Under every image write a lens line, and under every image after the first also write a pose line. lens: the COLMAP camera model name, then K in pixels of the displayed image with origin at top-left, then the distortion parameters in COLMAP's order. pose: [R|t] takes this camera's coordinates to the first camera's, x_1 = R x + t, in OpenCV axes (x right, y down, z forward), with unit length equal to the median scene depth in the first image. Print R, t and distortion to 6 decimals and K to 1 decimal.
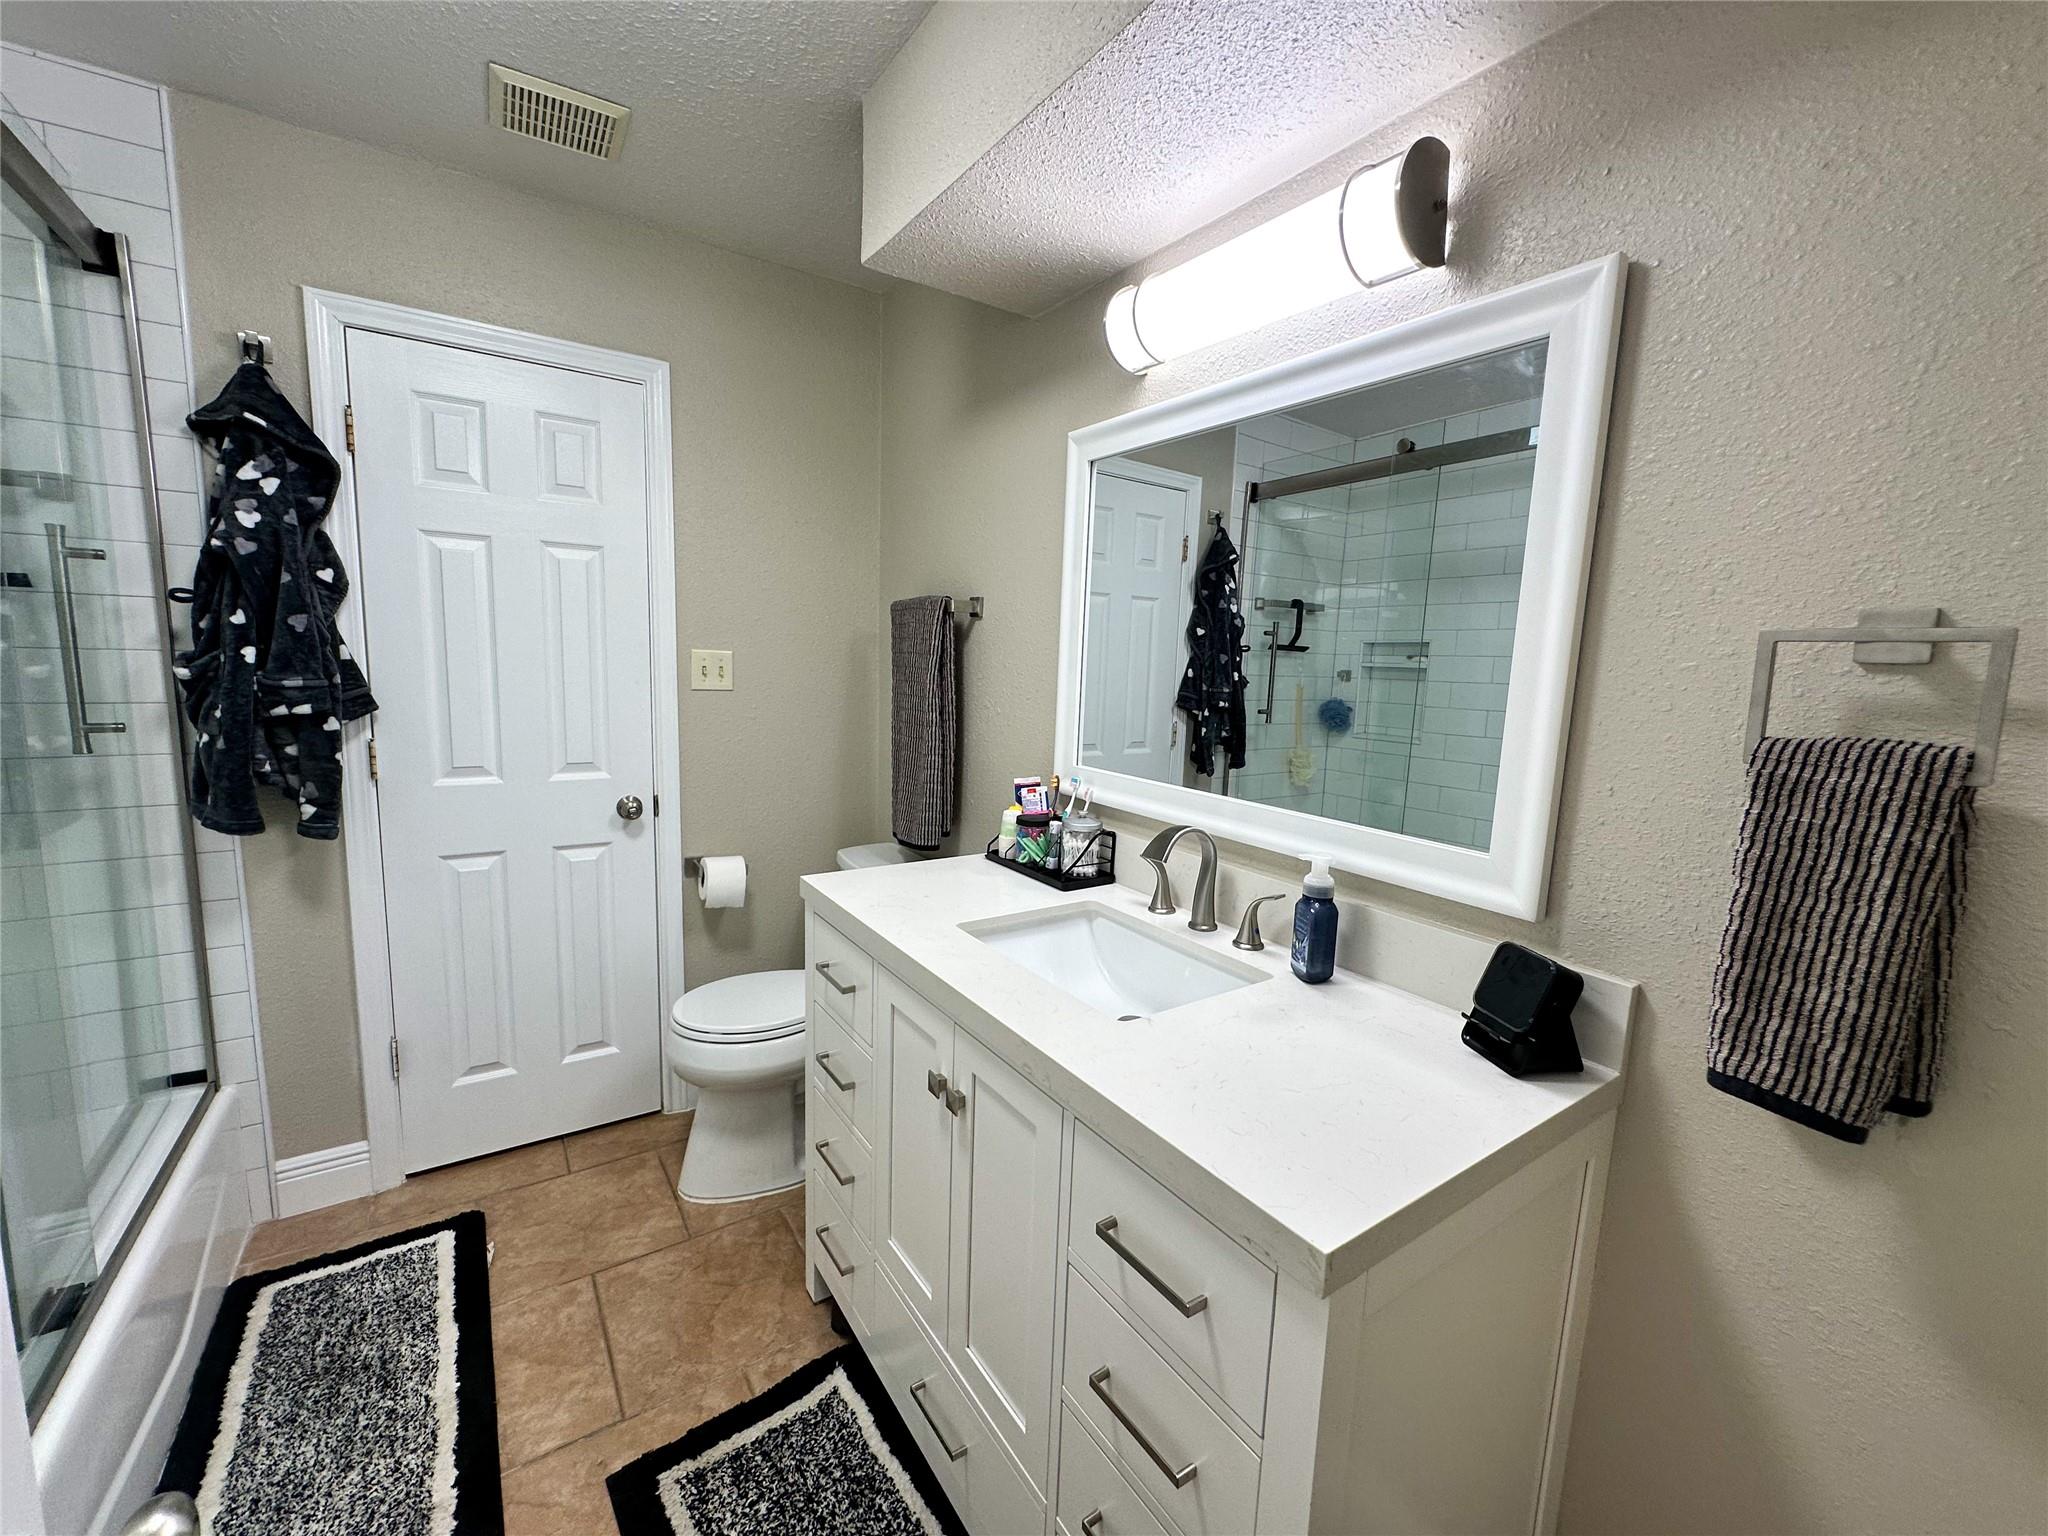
lens RADIAL K [[825.0, 0, 1023.4], [0, 825.0, 776.6], [0, 0, 1]] dist [-0.006880, 0.001662]
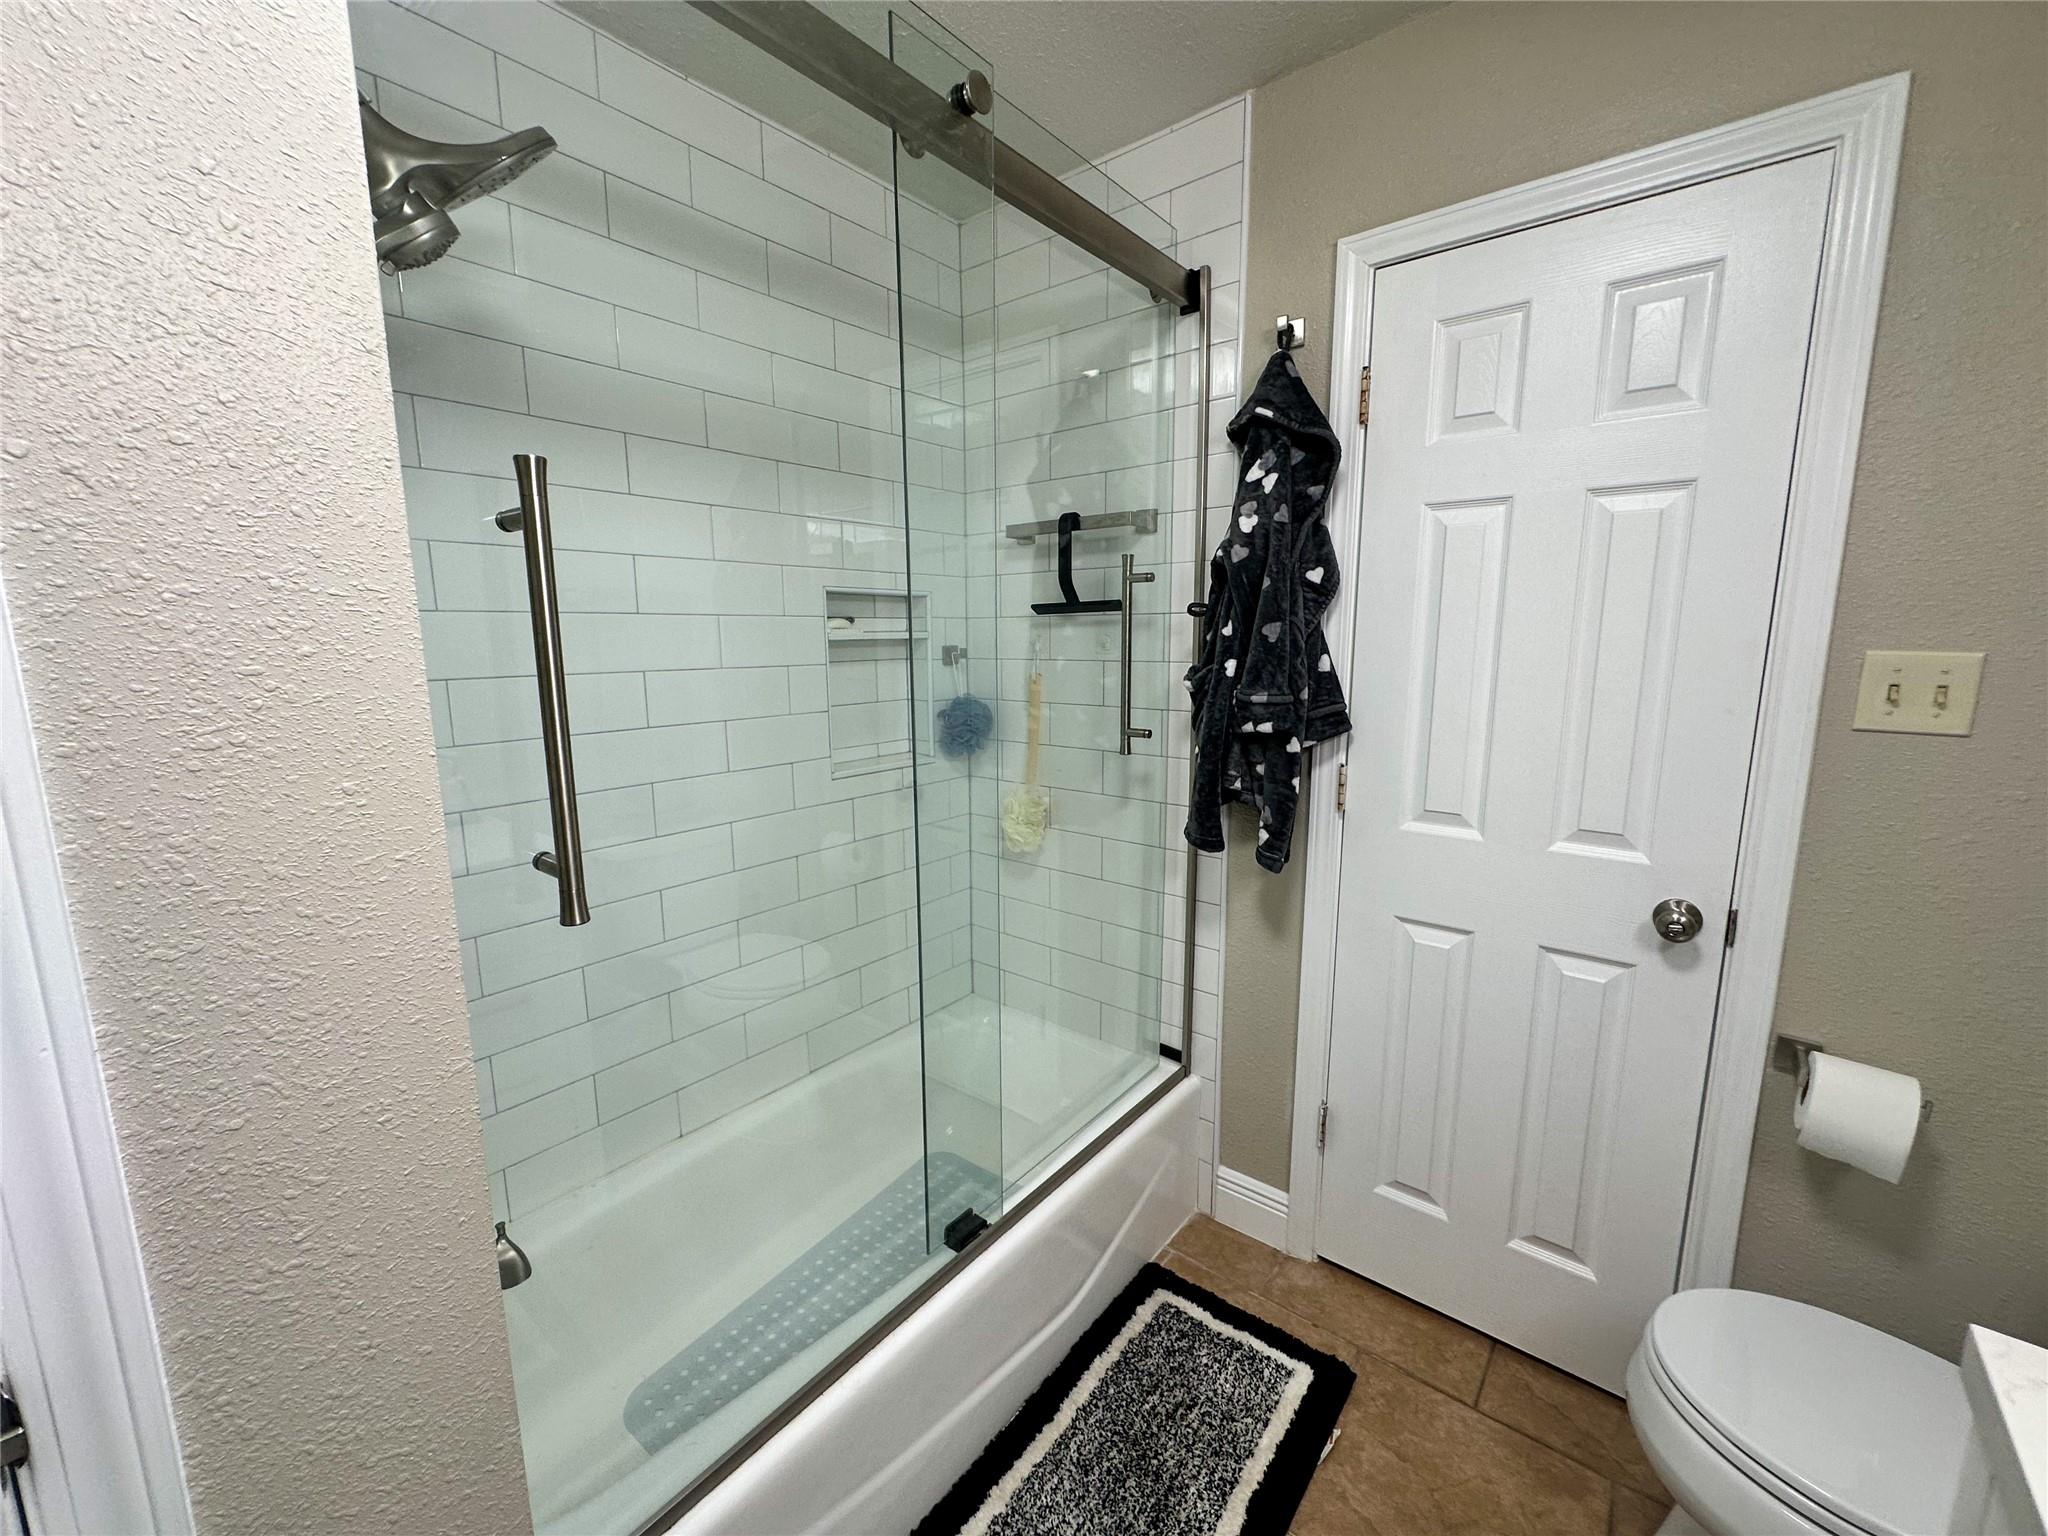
lens RADIAL K [[825.0, 0, 1022.1], [0, 825.0, 768.1], [0, 0, 1]] dist [-0.006880, 0.001662]
pose [[0.291358, 0.120995, -0.948931, -0.083618], [-0.121251, 0.988639, 0.088829, -0.082684], [0.948899, 0.089178, 0.302719, 0.456888]]
